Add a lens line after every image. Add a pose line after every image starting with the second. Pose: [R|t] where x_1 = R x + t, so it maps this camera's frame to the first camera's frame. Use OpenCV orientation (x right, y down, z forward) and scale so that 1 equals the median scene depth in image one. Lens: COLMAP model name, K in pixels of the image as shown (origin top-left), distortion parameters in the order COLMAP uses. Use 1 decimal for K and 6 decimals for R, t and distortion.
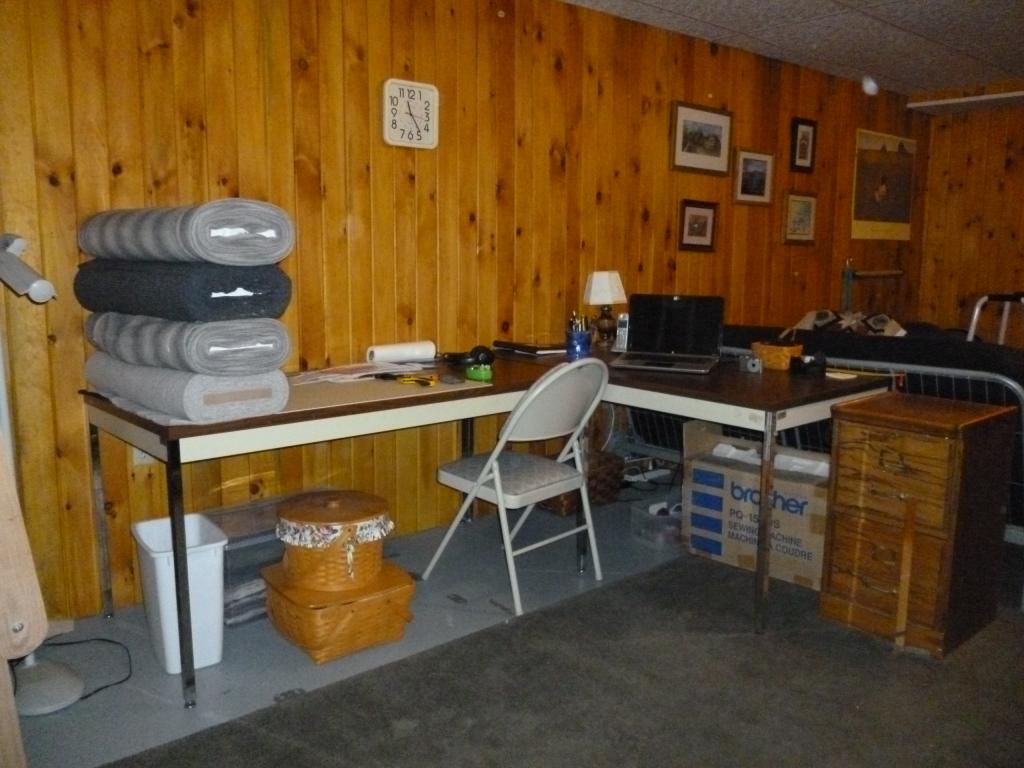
lens RADIAL K [[847.8, 0, 510.5], [0, 847.8, 386.5], [0, 0, 1]] dist [-0.029839, -0.004303]
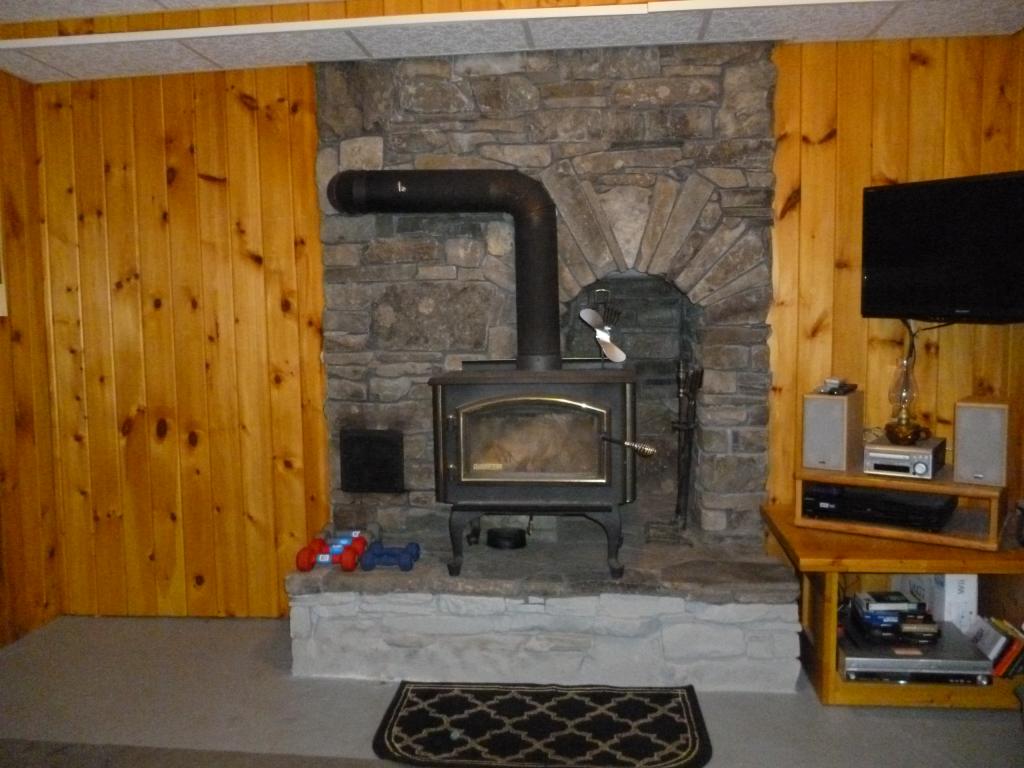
lens RADIAL K [[847.8, 0, 512.6], [0, 847.8, 385.1], [0, 0, 1]] dist [-0.029839, -0.004303]
pose [[0.737472, -0.066473, 0.672099, 0.361167], [0.118848, 0.992388, -0.032258, -0.079906], [-0.664839, 0.103667, 0.739758, 0.428595]]
